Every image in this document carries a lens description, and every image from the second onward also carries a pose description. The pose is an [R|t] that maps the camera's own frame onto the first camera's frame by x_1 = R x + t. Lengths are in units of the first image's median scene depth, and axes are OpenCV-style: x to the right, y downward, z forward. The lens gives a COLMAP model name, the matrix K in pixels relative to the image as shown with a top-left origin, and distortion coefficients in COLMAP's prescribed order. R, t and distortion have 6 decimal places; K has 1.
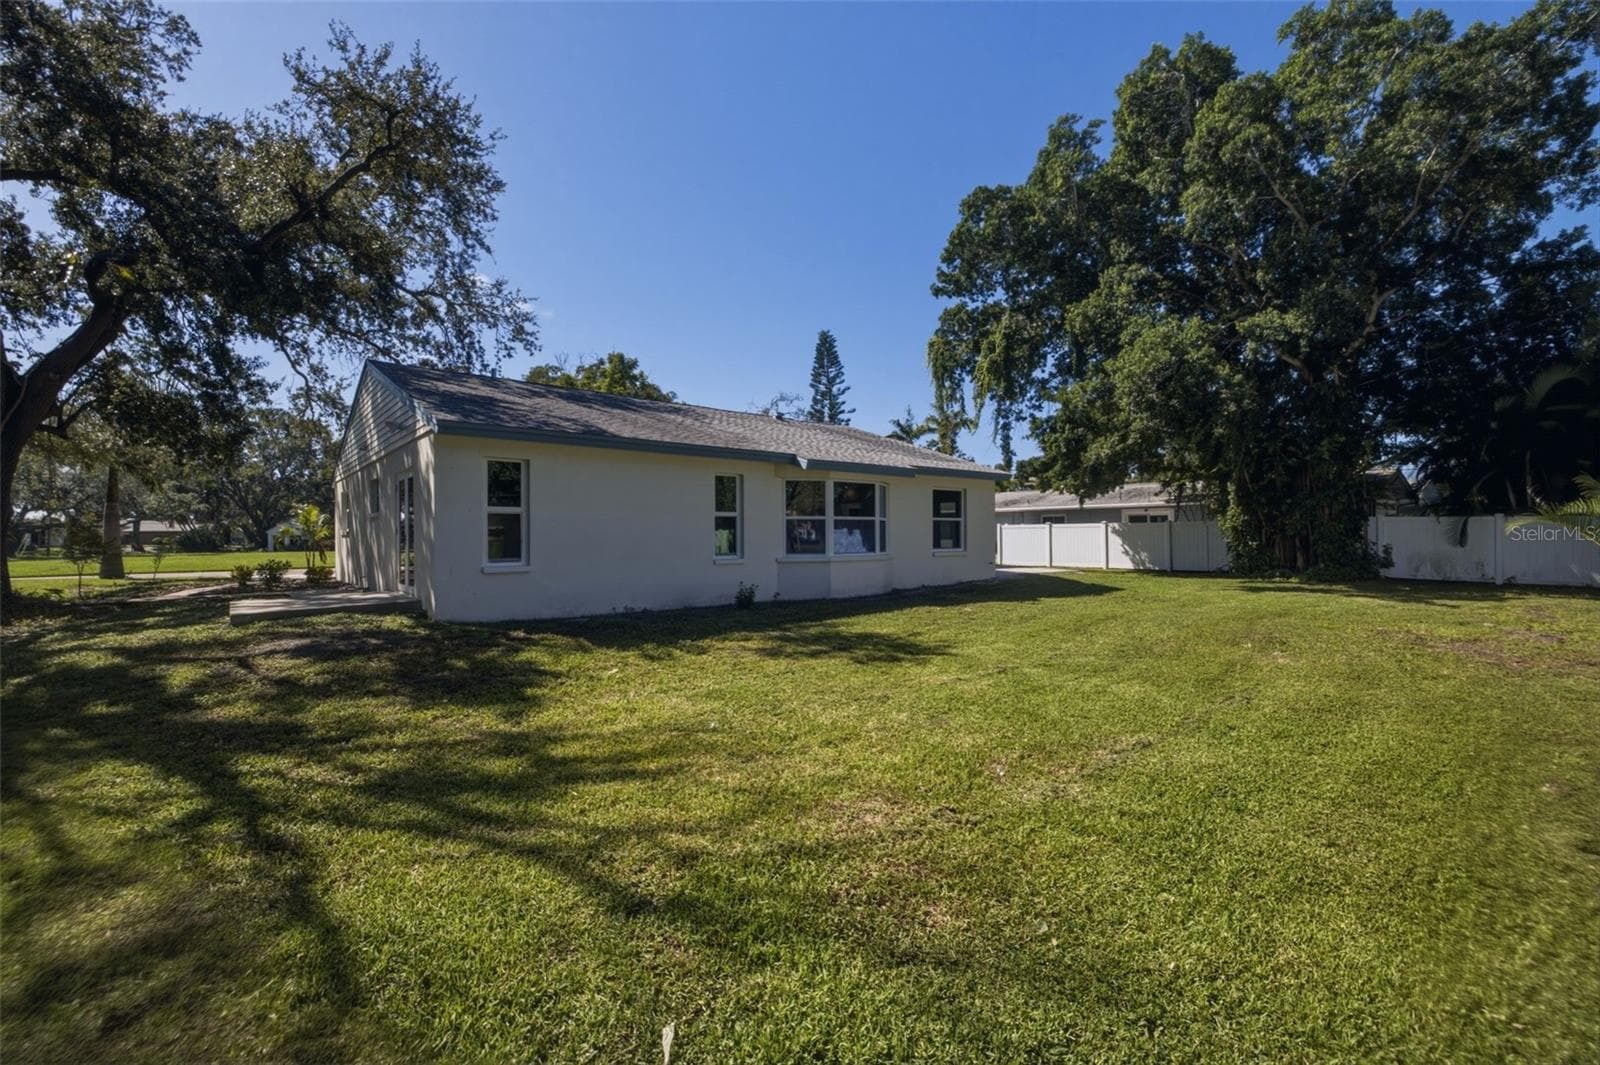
lens RADIAL K [[671.5, 0, 800.0], [0, 671.5, 532.5], [0, 0, 1]] dist [-0.000790, -0.000142]
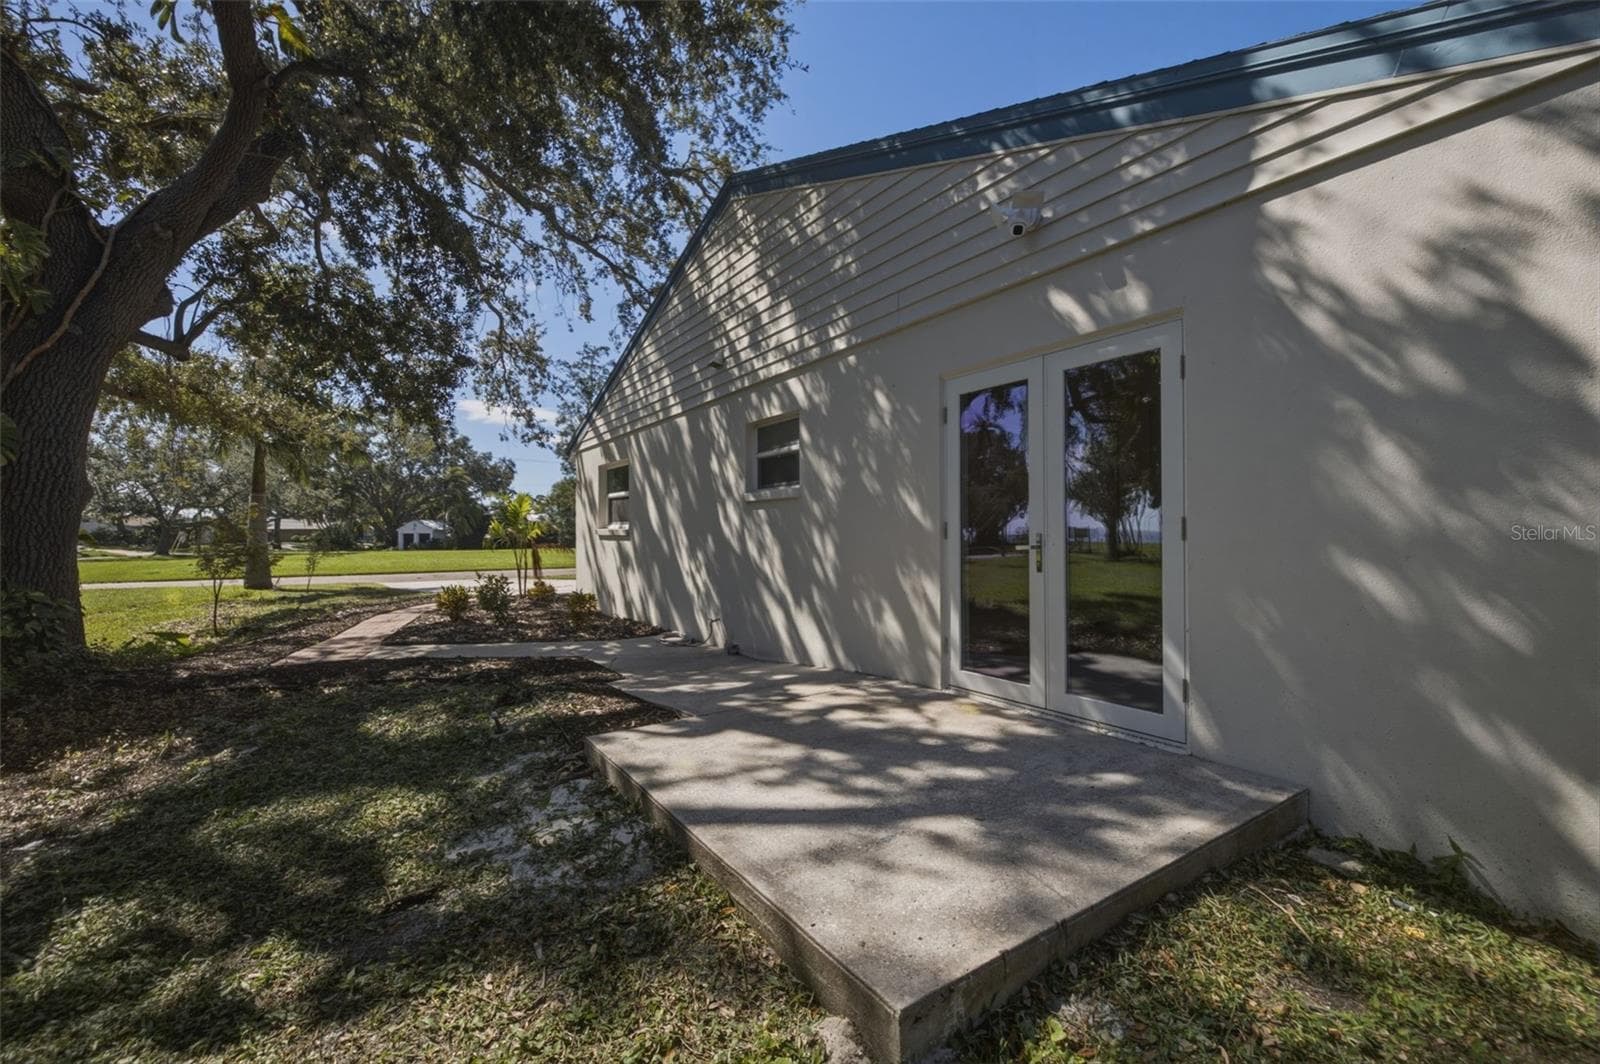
lens RADIAL K [[678.6, 0, 800.0], [0, 678.6, 532.0], [0, 0, 1]] dist [0.007616, -0.000089]
pose [[0.992281, 0.001862, -0.123995, -0.104446], [-0.001722, 0.999998, 0.001236, -0.000188], [0.123997, -0.001013, 0.992282, 0.100696]]
